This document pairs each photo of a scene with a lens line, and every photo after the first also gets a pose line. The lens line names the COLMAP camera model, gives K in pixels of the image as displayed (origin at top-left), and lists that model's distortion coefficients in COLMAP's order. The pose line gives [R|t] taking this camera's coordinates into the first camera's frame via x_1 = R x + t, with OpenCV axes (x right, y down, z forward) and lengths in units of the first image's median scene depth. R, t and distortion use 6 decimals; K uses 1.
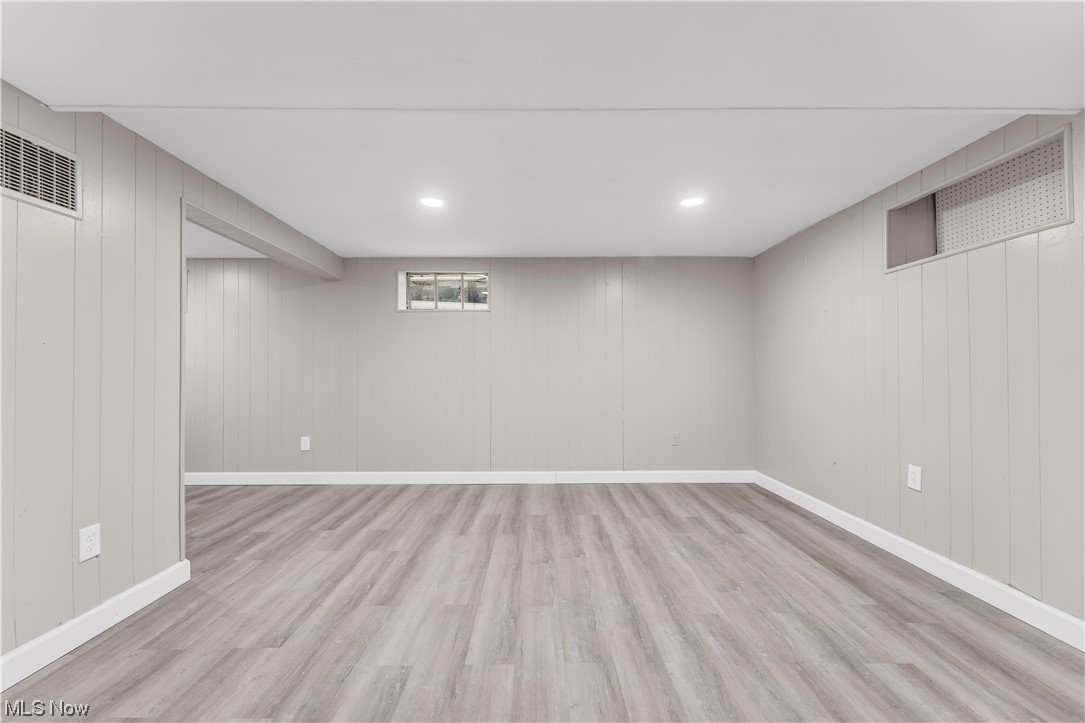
lens RADIAL K [[436.5, 0, 536.2], [0, 436.5, 365.2], [0, 0, 1]] dist [0.002249, 0.000169]
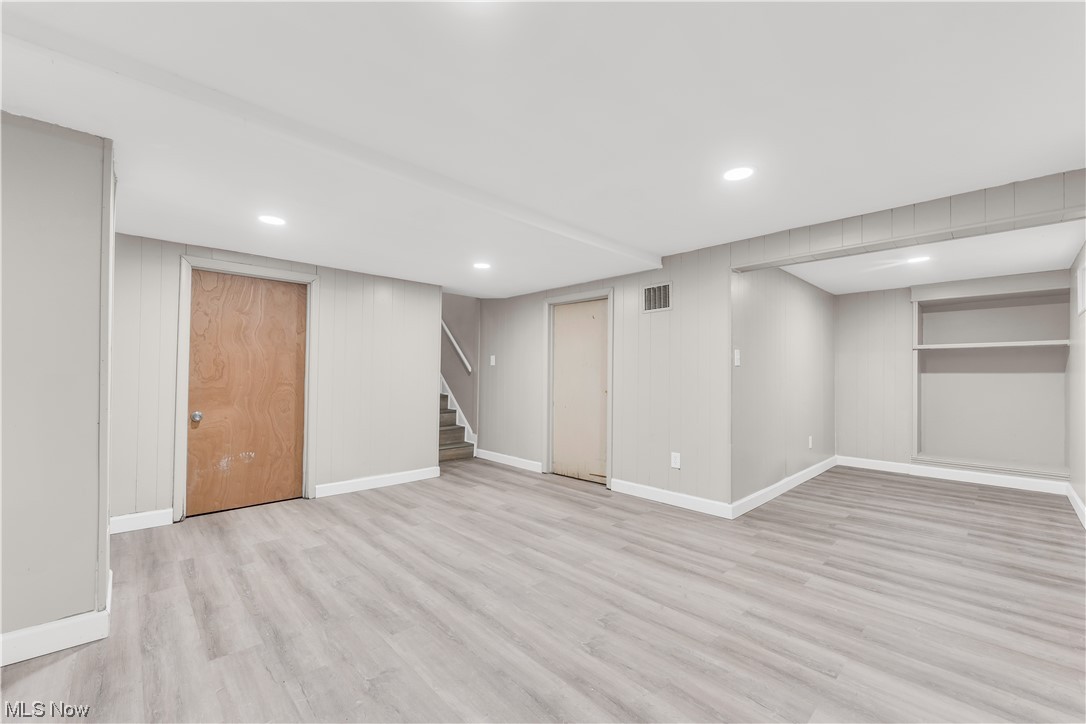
lens RADIAL K [[436.9, 0, 536.8], [0, 436.9, 366.9], [0, 0, 1]] dist [0.002249, 0.000169]
pose [[-0.728474, -0.020066, -0.684779, 0.762791], [0.001410, 0.999525, -0.030789, 0.014592], [0.685072, -0.023394, -0.728100, 1.727615]]
